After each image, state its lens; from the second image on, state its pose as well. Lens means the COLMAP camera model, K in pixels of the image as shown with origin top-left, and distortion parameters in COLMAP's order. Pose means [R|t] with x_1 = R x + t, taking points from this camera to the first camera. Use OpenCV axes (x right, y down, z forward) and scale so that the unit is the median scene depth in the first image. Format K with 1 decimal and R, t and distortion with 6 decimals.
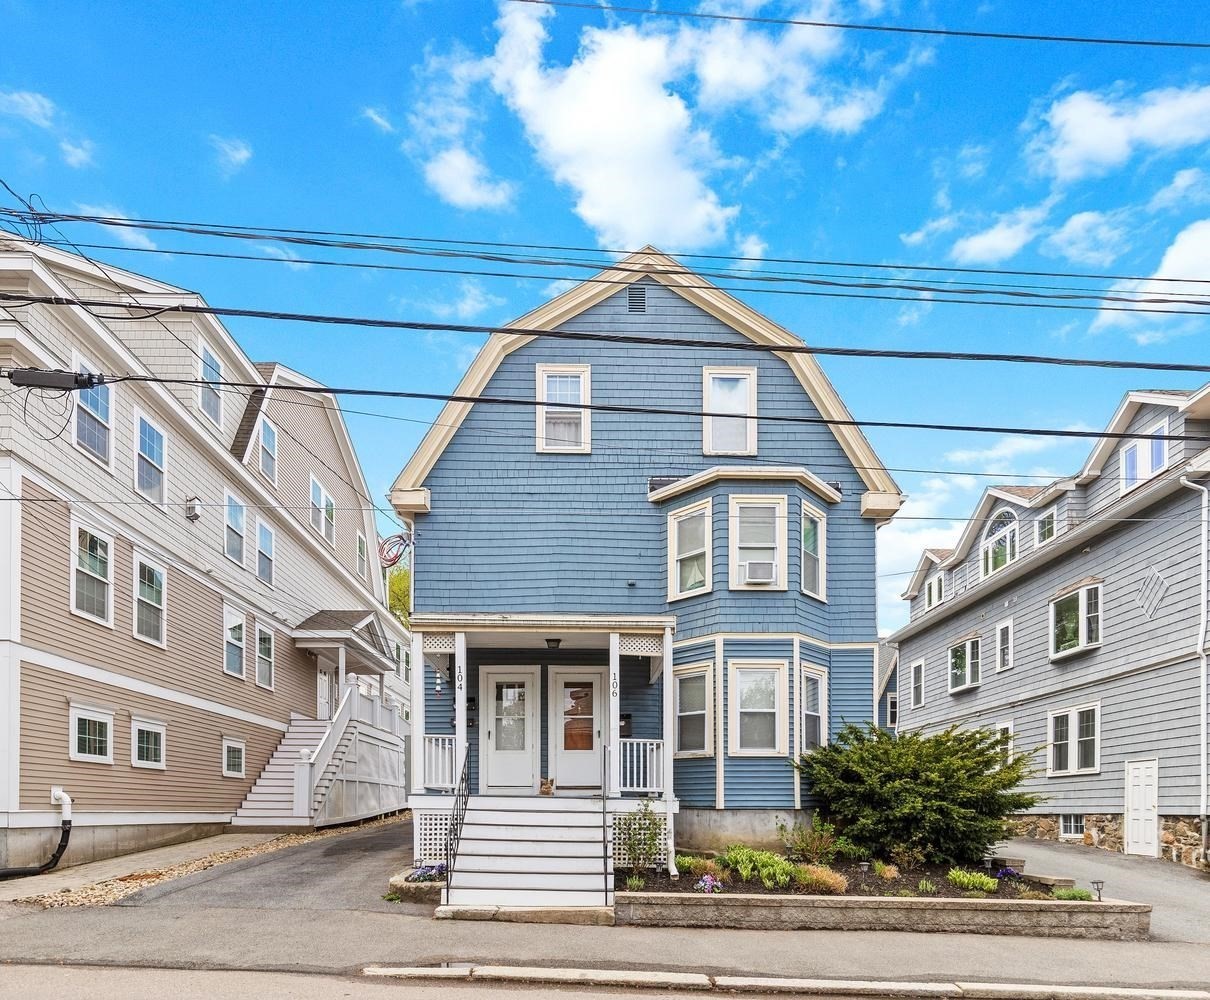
lens RADIAL K [[713.6, 0, 604.9], [0, 713.6, 603.2], [0, 0, 1]] dist [0.003552, -0.000017]
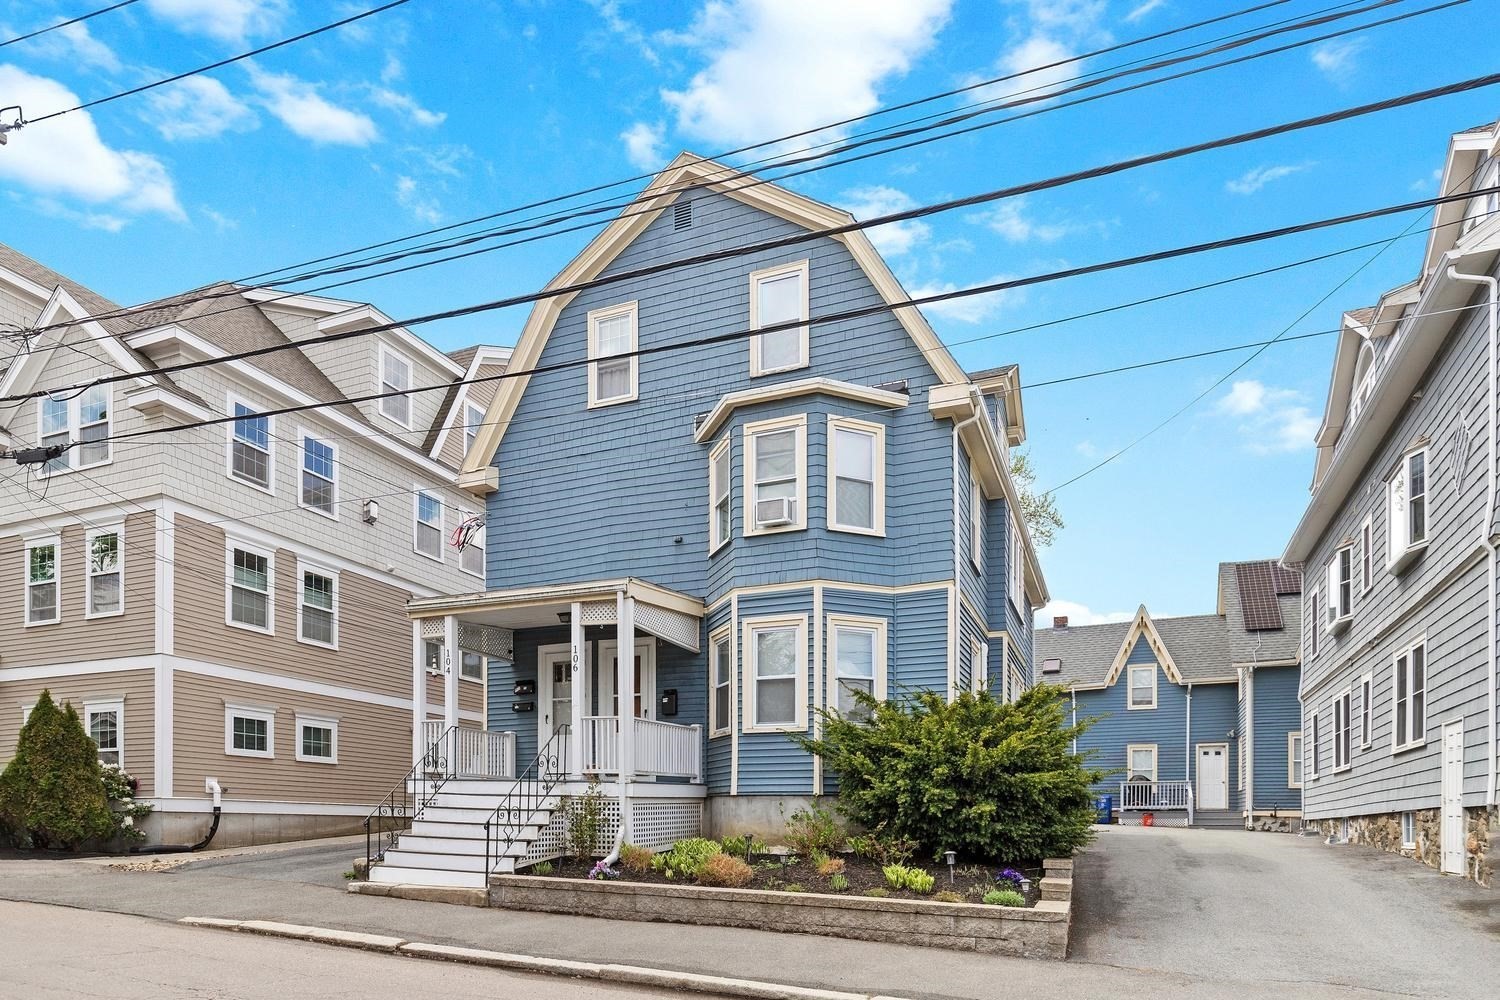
lens RADIAL K [[939.2, 0, 750.6], [0, 939.2, 528.5], [0, 0, 1]] dist [0.003459, 0.001128]
pose [[0.902585, -0.121100, -0.413129, 0.645118], [0.109364, 0.992639, -0.052039, 0.030549], [0.416389, 0.001789, 0.909185, -0.012787]]
